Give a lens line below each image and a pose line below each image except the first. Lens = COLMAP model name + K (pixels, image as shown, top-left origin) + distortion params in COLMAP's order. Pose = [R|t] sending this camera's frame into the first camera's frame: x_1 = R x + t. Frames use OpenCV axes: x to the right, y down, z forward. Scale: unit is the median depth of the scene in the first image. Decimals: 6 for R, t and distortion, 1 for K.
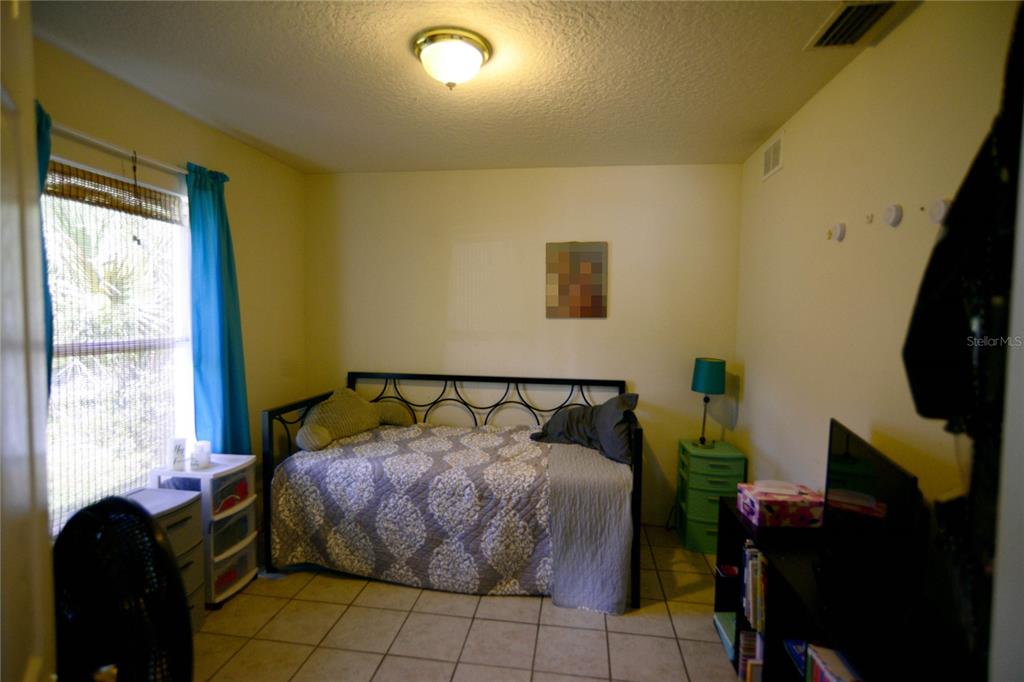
lens RADIAL K [[496.9, 0, 512.0], [0, 496.9, 341.0], [0, 0, 1]] dist [-0.000411, 0.000143]
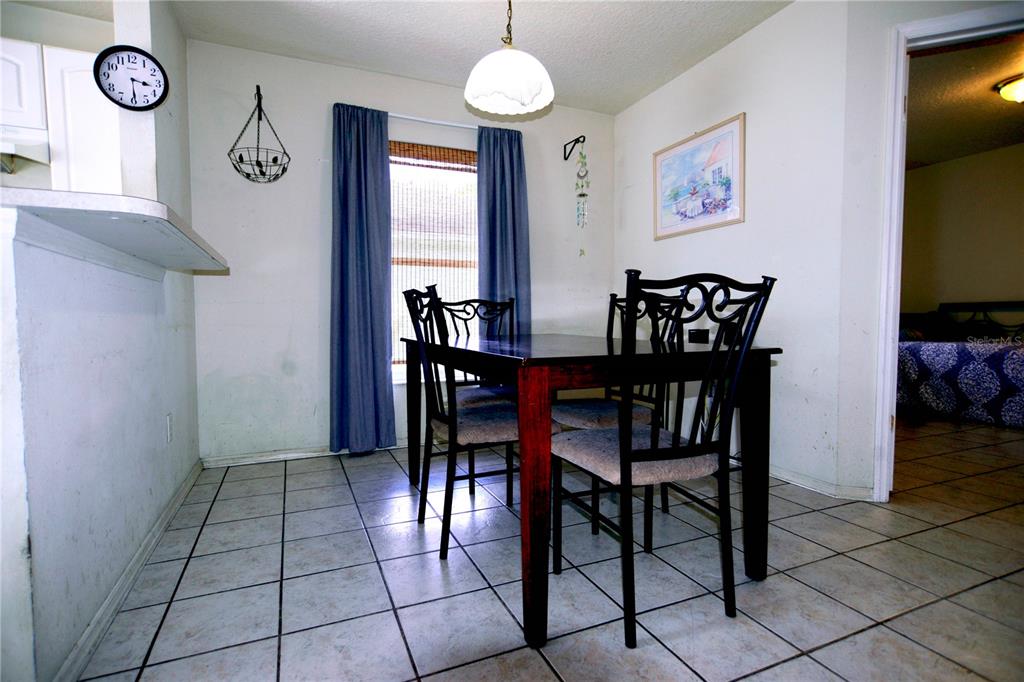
lens RADIAL K [[496.9, 0, 512.0], [0, 496.9, 341.0], [0, 0, 1]] dist [-0.000411, 0.000143]
pose [[0.527960, 0.027727, -0.848816, 0.316310], [-0.037554, 0.999251, 0.009282, 0.282736], [0.848438, 0.026976, 0.528606, -1.047068]]
